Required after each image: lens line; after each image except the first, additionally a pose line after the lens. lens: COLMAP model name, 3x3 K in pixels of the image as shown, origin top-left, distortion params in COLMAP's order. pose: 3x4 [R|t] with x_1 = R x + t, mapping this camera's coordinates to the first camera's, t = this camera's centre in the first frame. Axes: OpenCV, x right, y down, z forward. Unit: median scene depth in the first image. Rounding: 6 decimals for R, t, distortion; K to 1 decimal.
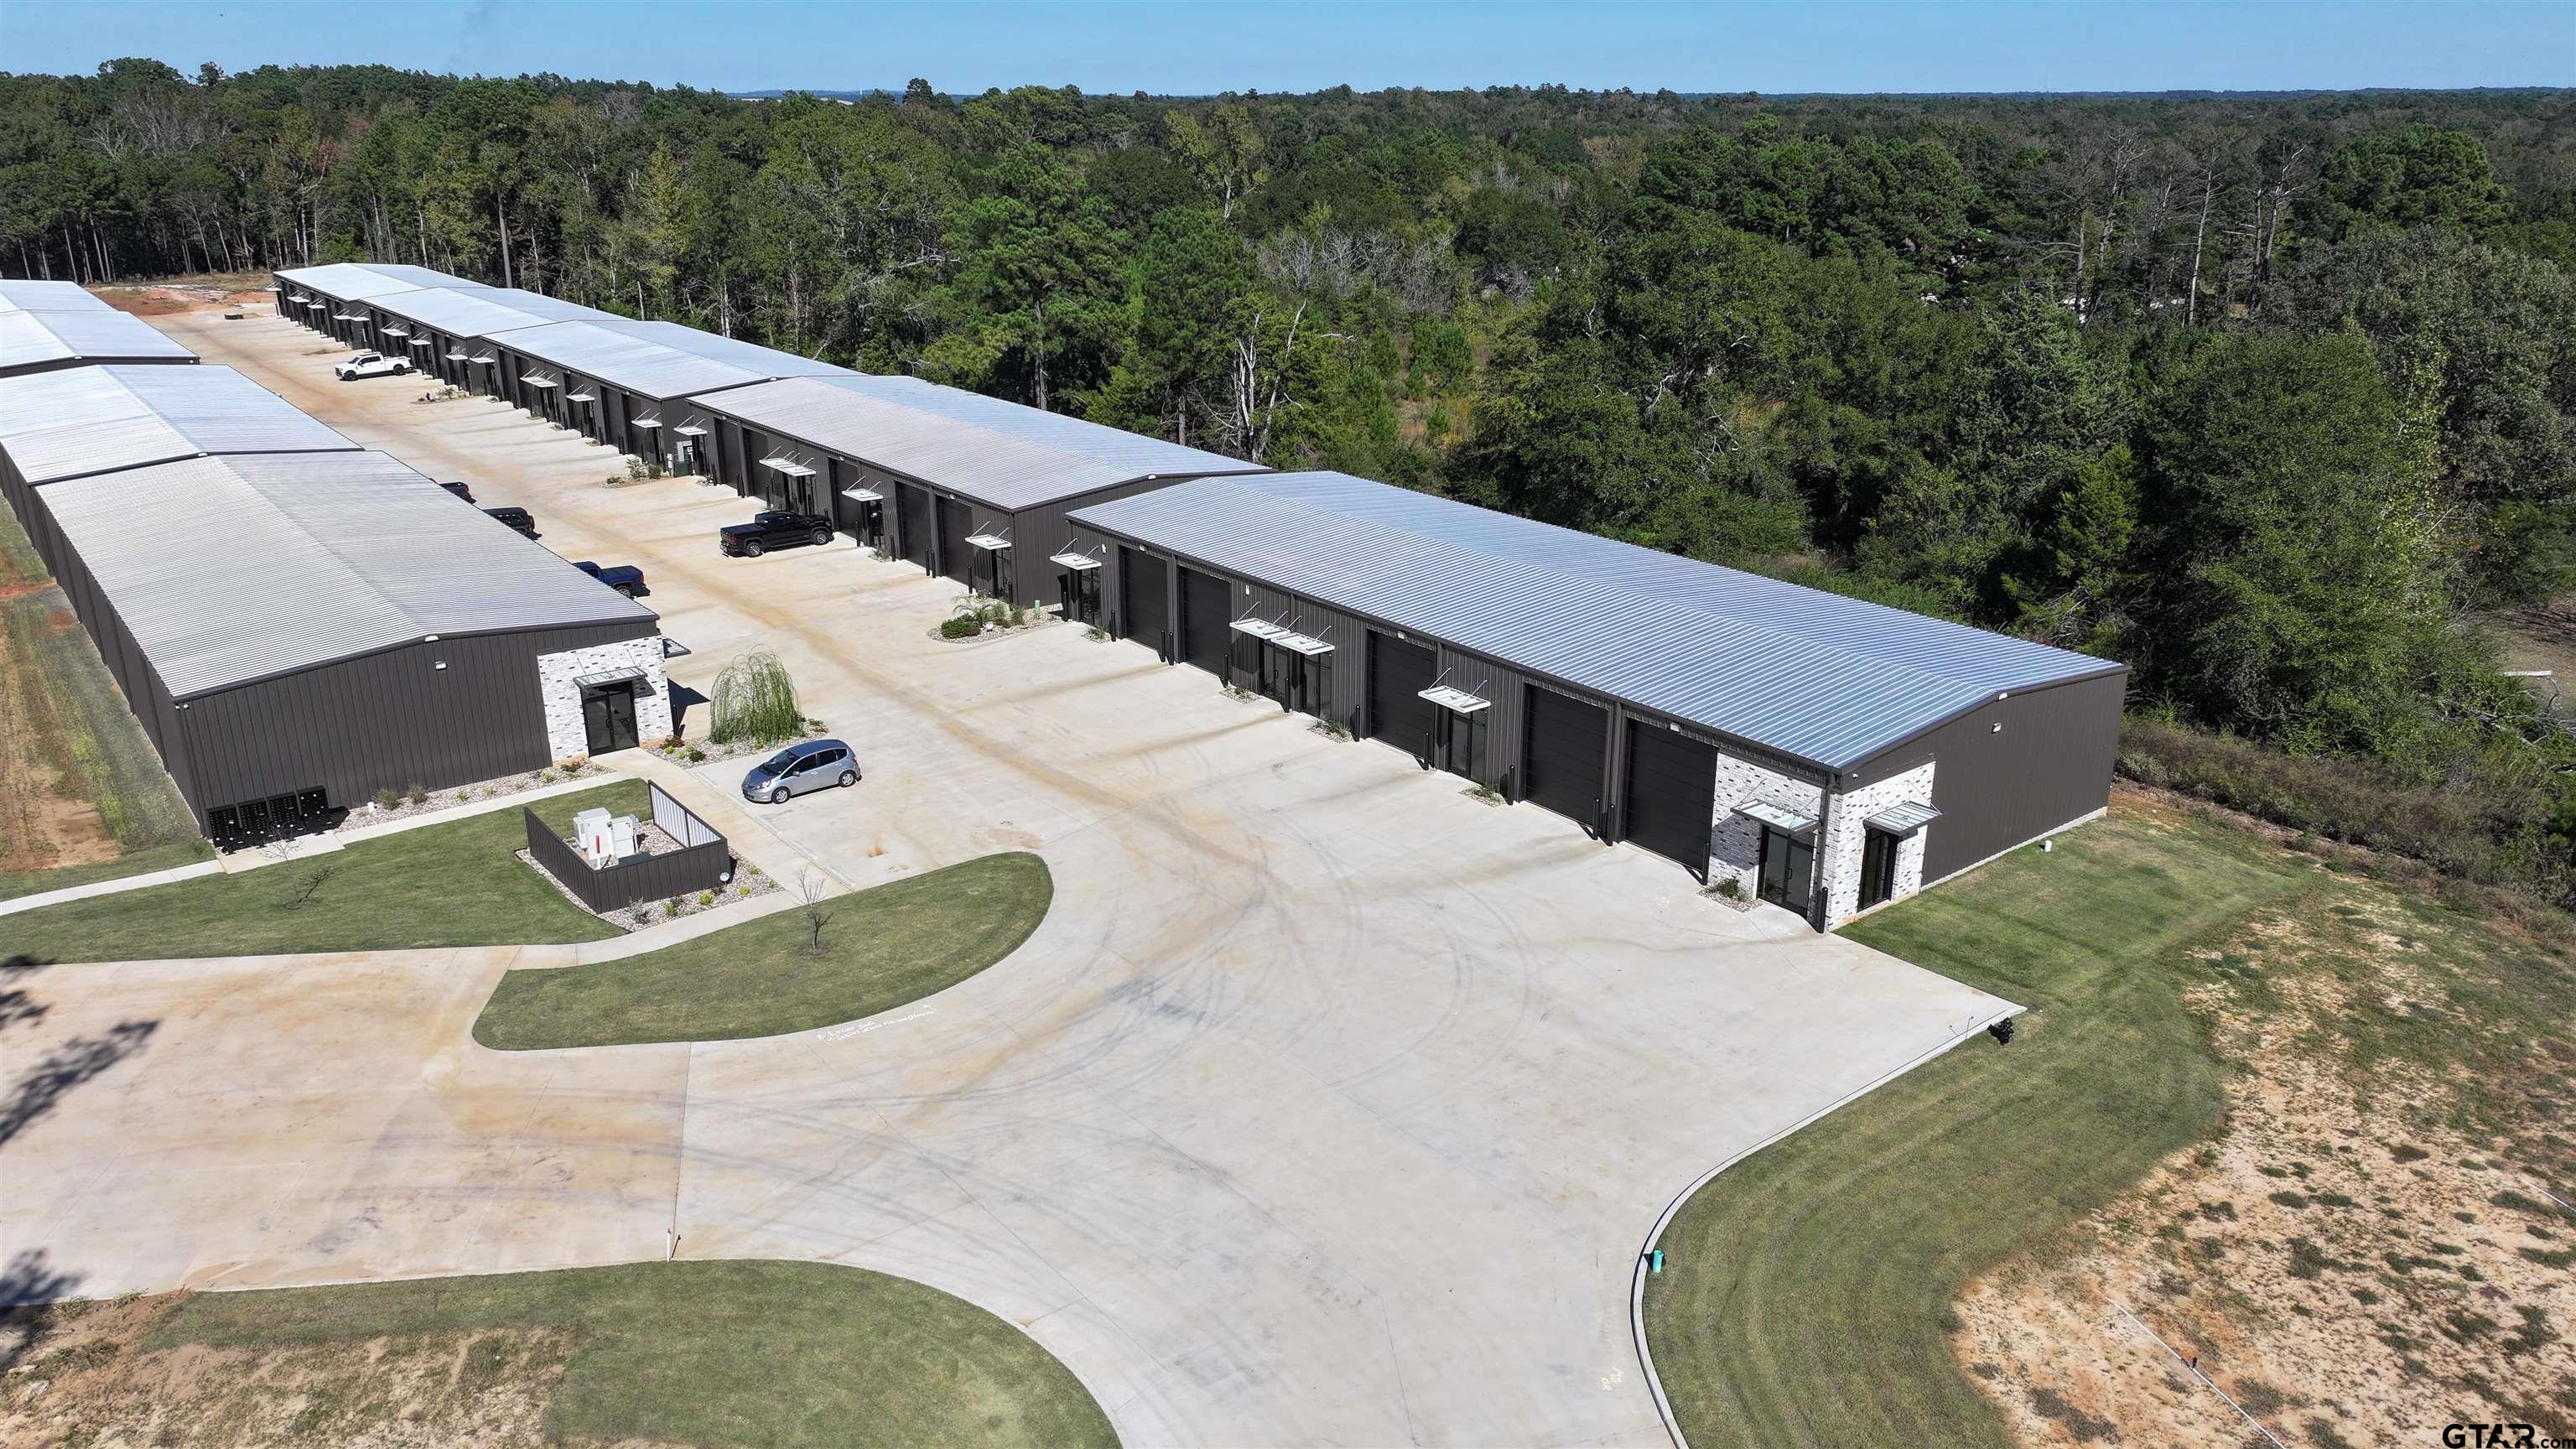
lens RADIAL K [[1813.1, 0, 1290.5], [0, 1813.1, 723.2], [0, 0, 1]] dist [0.001563, 0.008717]
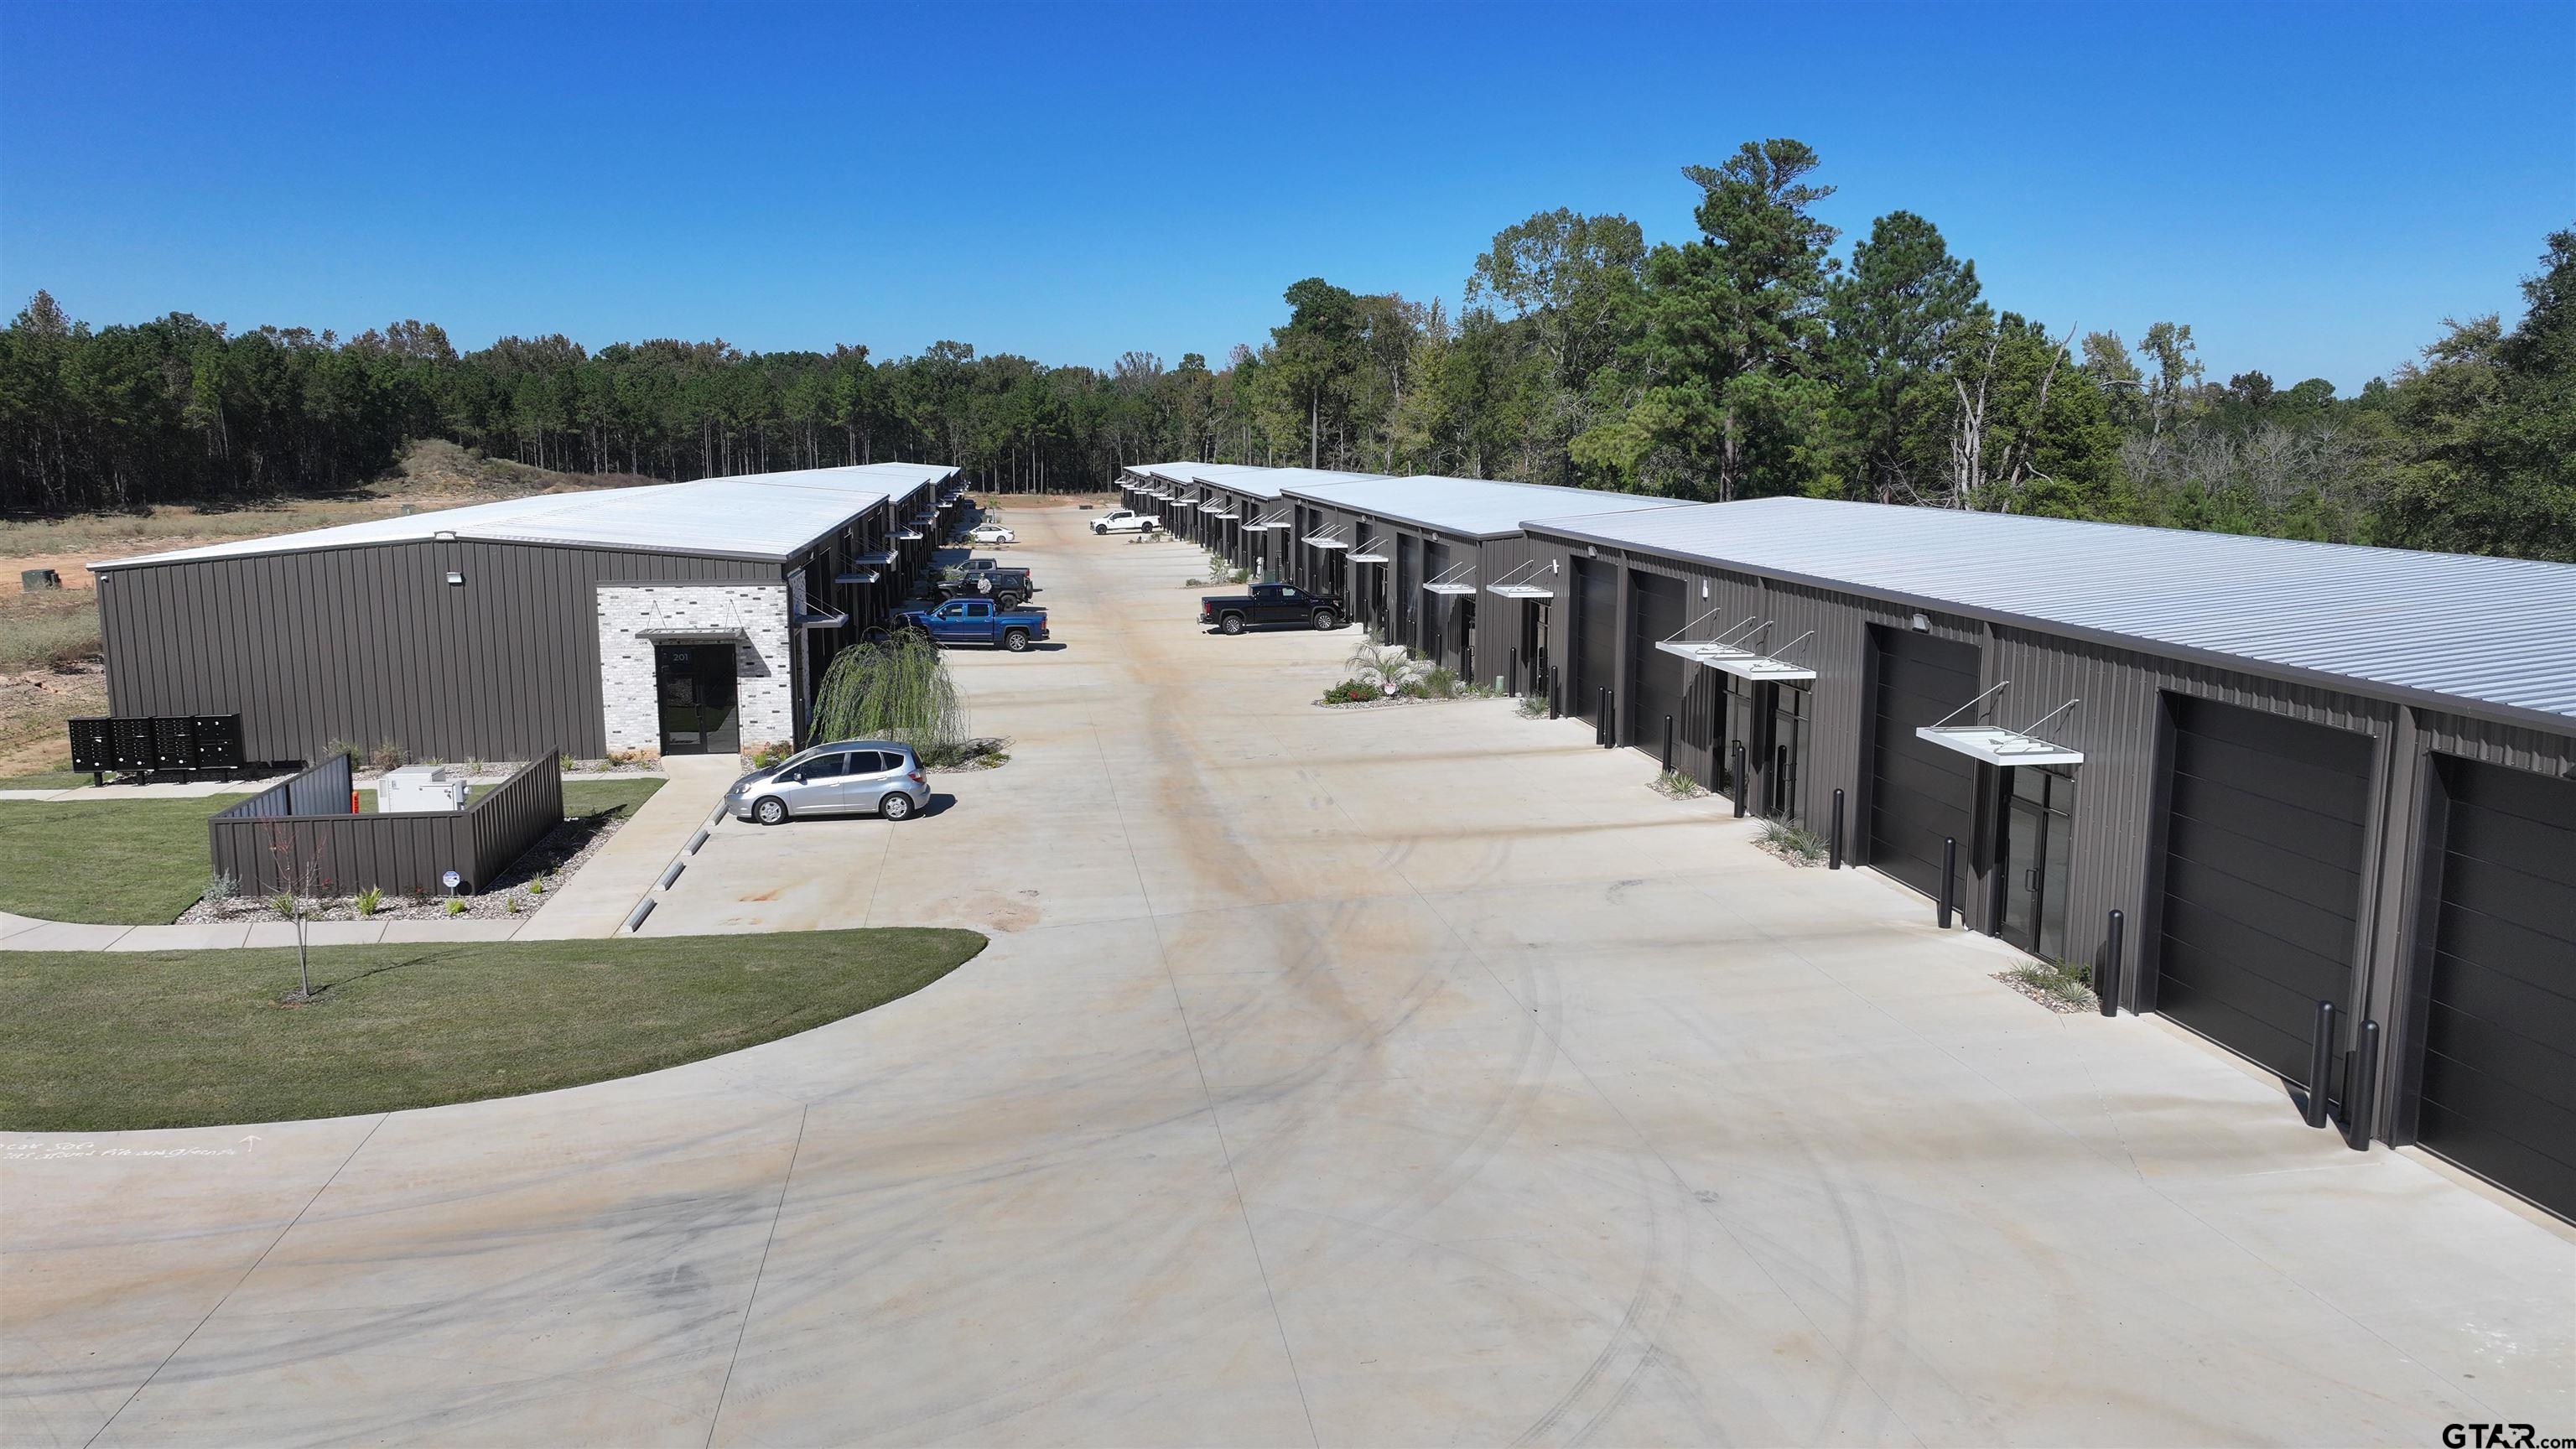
lens RADIAL K [[1813.1, 0, 1293.4], [0, 1813.1, 718.3], [0, 0, 1]] dist [0.001563, 0.008717]
pose [[0.872353, 0.077424, -0.482707, 0.150447], [-0.160488, 0.978014, -0.133166, 0.061939], [0.461784, 0.193636, 0.865599, 0.568280]]
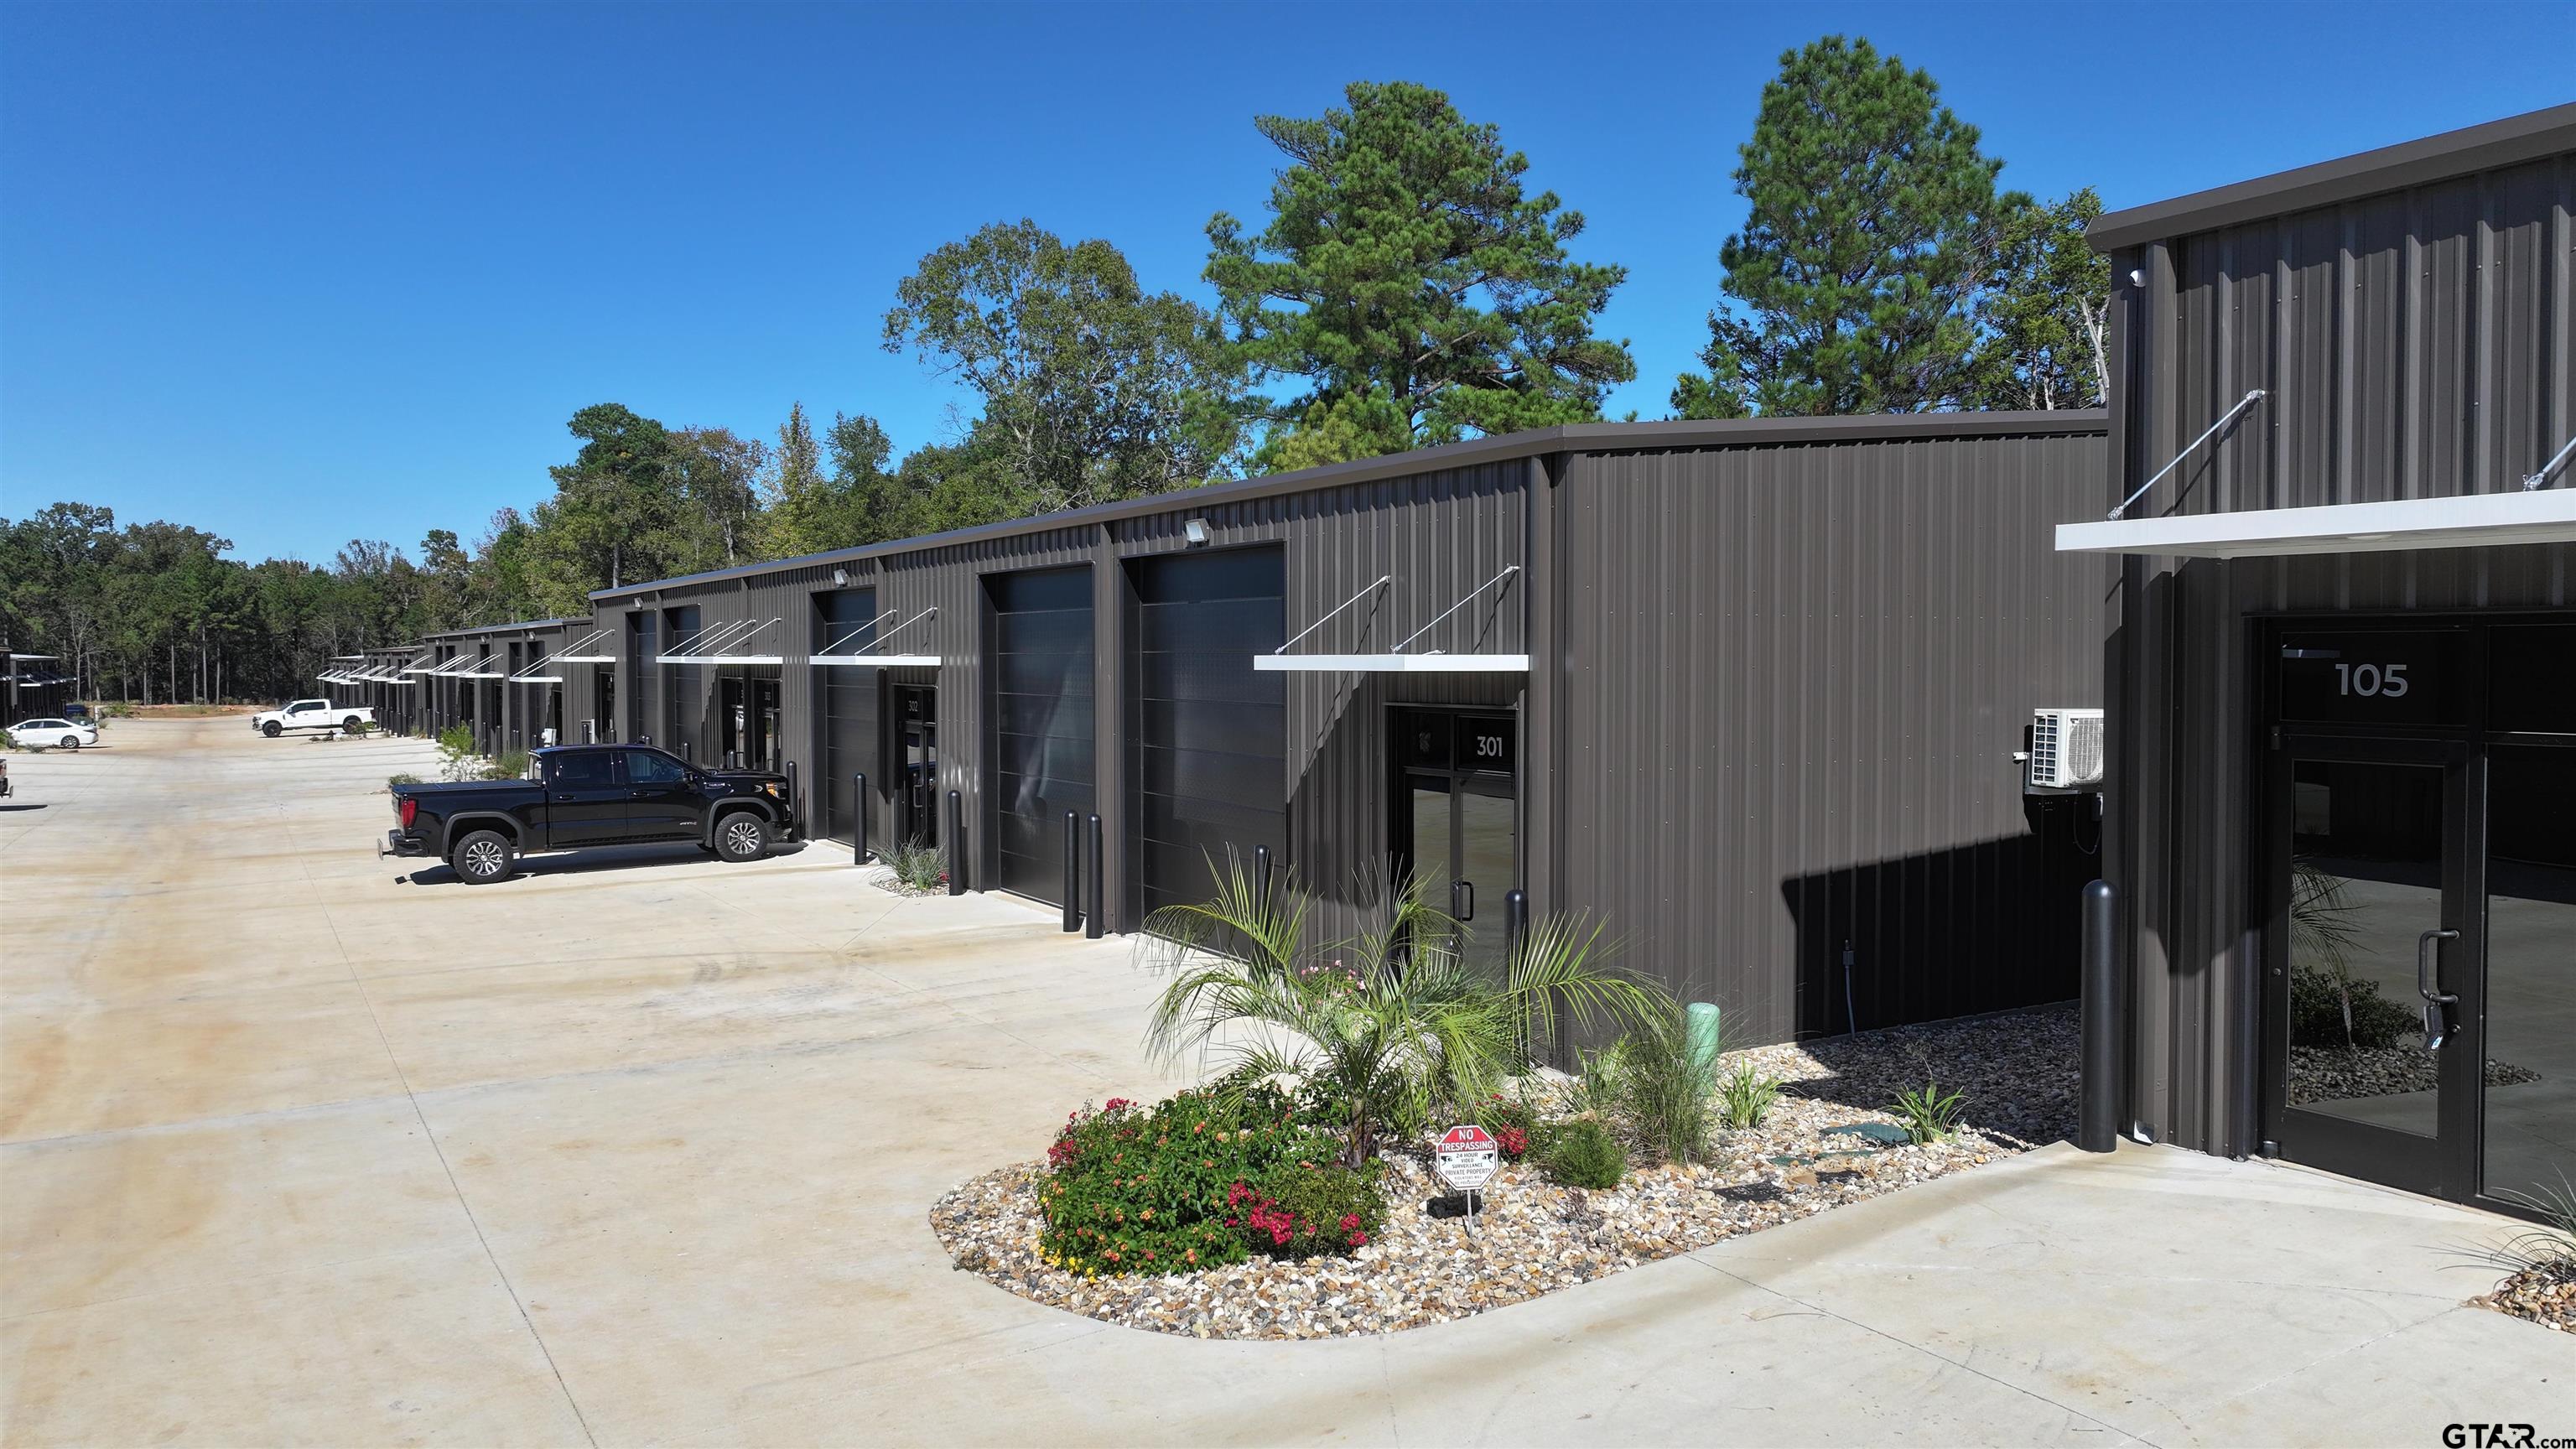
lens RADIAL K [[1813.1, 0, 1293.3], [0, 1813.1, 721.6], [0, 0, 1]] dist [0.001563, 0.008717]
pose [[0.991413, 0.003548, -0.130723, -0.213729], [-0.041988, 0.955339, -0.292513, -0.061506], [0.123847, 0.295490, 0.947284, 1.169410]]
